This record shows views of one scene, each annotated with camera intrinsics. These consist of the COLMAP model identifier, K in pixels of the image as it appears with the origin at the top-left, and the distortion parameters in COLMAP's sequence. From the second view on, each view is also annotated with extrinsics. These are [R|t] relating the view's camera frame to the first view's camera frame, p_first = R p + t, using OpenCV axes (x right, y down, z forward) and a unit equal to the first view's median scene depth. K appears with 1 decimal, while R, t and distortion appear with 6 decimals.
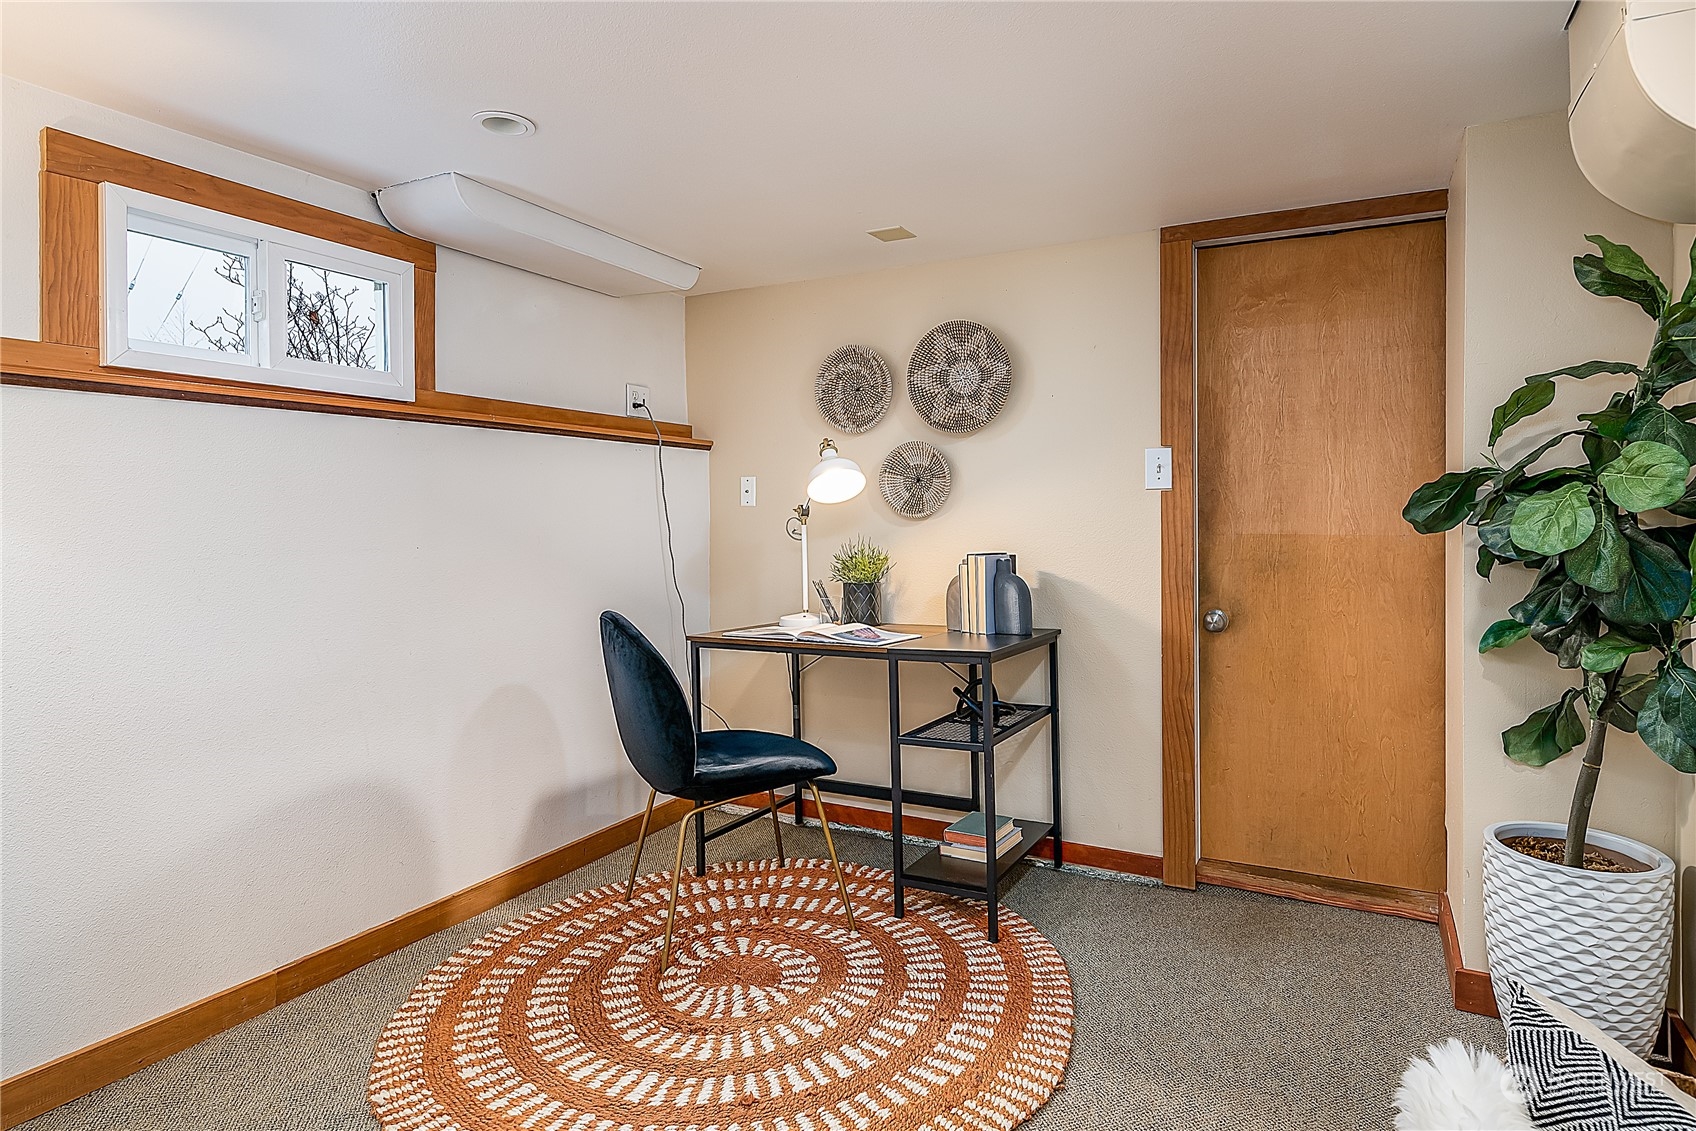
lens RADIAL K [[926.1, 0, 850.1], [0, 926.1, 550.5], [0, 0, 1]] dist [-0.006185, -0.001970]
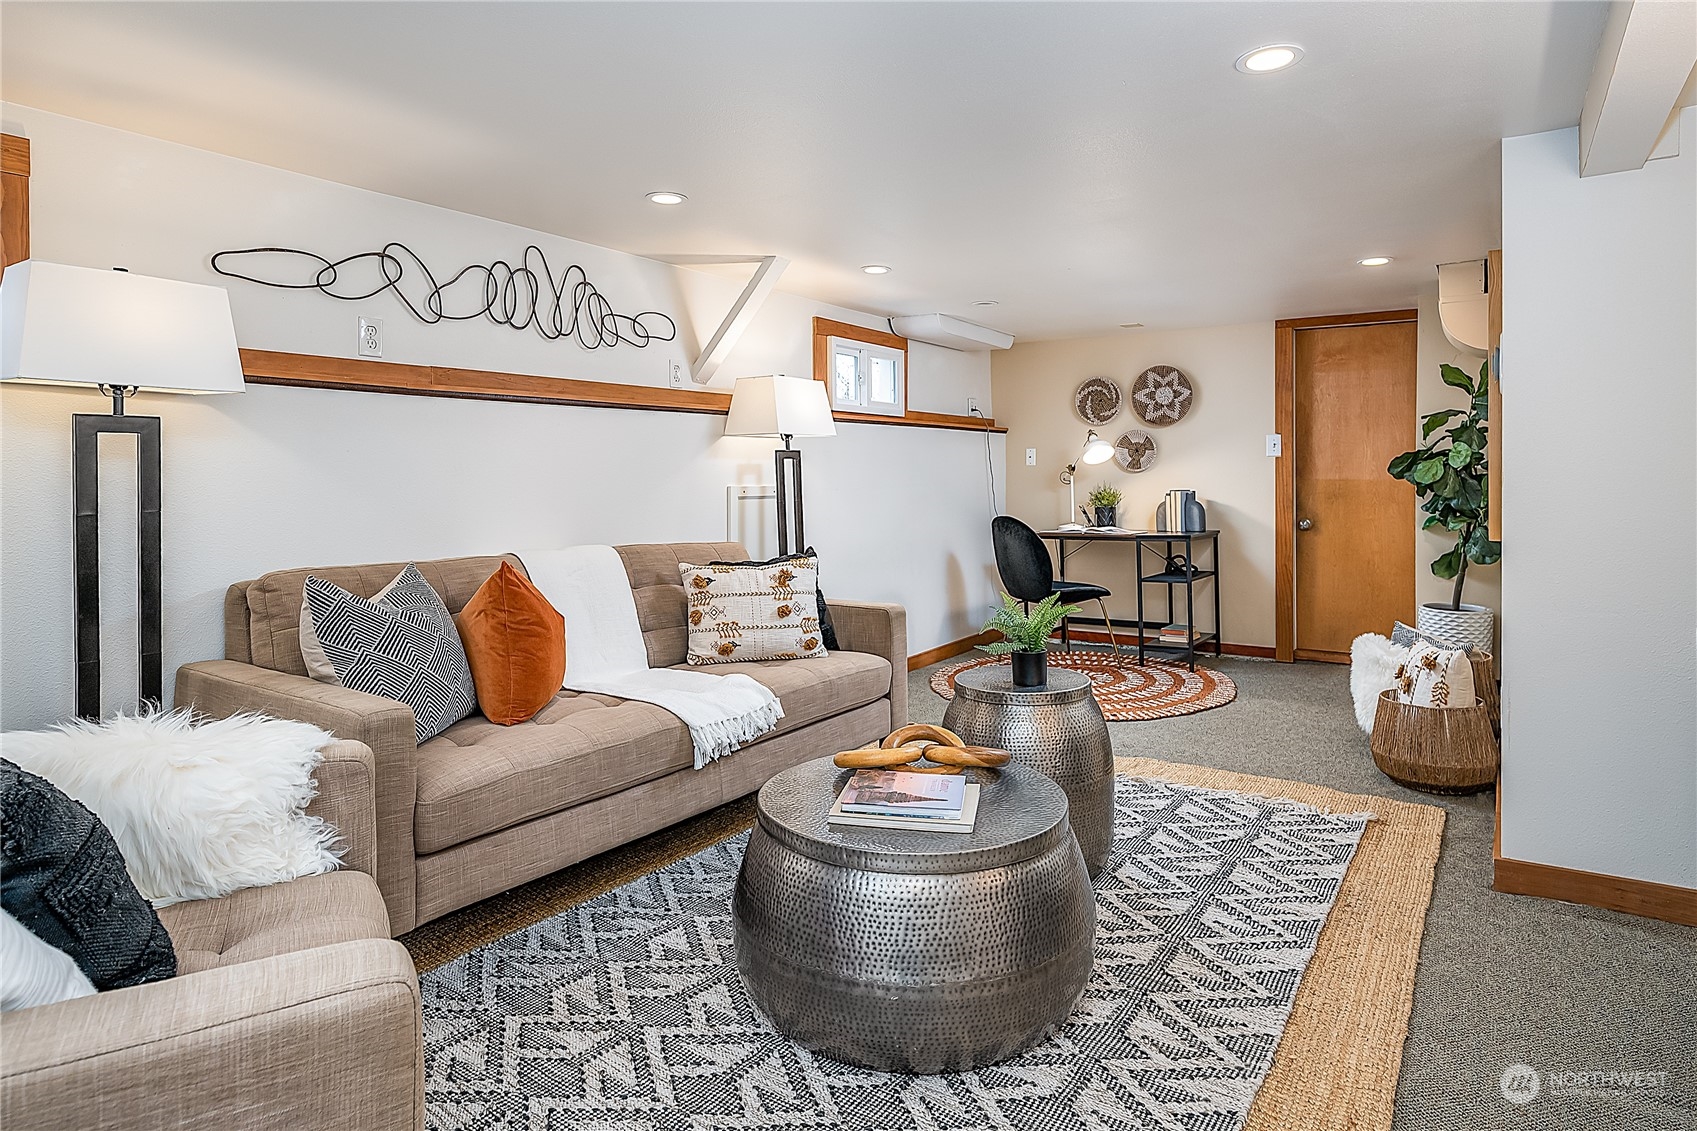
lens RADIAL K [[926.6, 0, 847.4], [0, 926.6, 509.2], [0, 0, 1]] dist [-0.006185, -0.001970]
pose [[0.994099, 0.001175, -0.108468, -0.331897], [-0.000907, 0.999996, 0.002518, 0.039063], [0.108471, -0.002405, 0.994097, -0.986439]]
